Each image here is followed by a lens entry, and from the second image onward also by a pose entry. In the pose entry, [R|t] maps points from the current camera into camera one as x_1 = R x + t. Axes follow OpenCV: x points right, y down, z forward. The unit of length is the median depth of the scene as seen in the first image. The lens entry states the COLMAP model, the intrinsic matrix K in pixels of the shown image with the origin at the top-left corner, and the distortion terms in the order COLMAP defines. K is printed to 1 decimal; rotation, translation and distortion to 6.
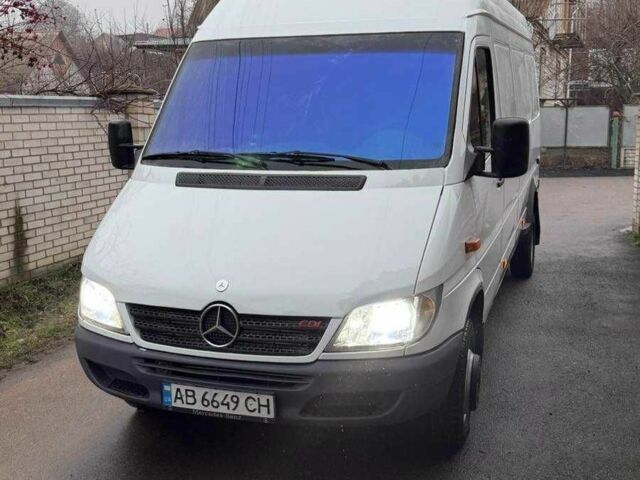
lens RADIAL K [[801.0, 0, 321.6], [0, 801.0, 243.0], [0, 0, 1]] dist [0.161727, -0.341473]
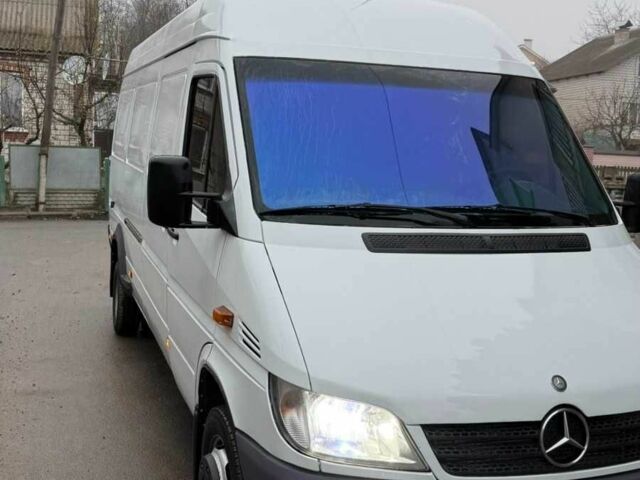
lens RADIAL K [[801.0, 0, 321.6], [0, 801.0, 243.0], [0, 0, 1]] dist [0.161727, -0.341473]
pose [[0.793443, -0.023795, 0.608179, -0.752250], [0.057155, 0.997733, -0.035529, -0.063295], [-0.605955, 0.062950, 0.793005, 0.512059]]
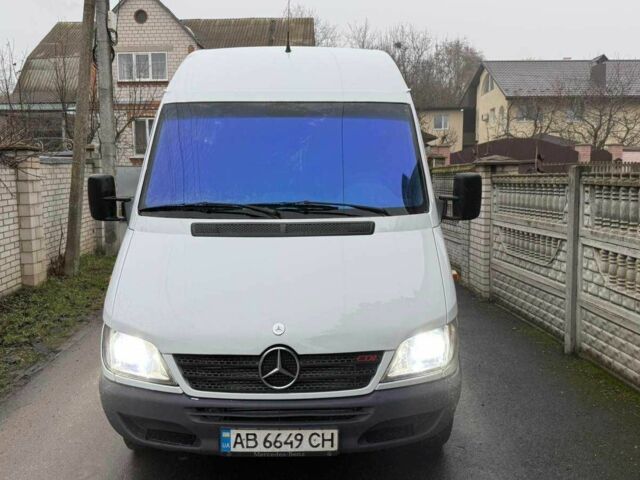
lens RADIAL K [[599.4, 0, 322.7], [0, 599.4, 237.0], [0, 0, 1]] dist [0.161045, -0.351857]
pose [[0.943243, -0.035857, 0.330163, -0.322301], [0.051241, 0.997963, -0.038008, -0.034590], [-0.328128, 0.052769, 0.943158, 0.221855]]
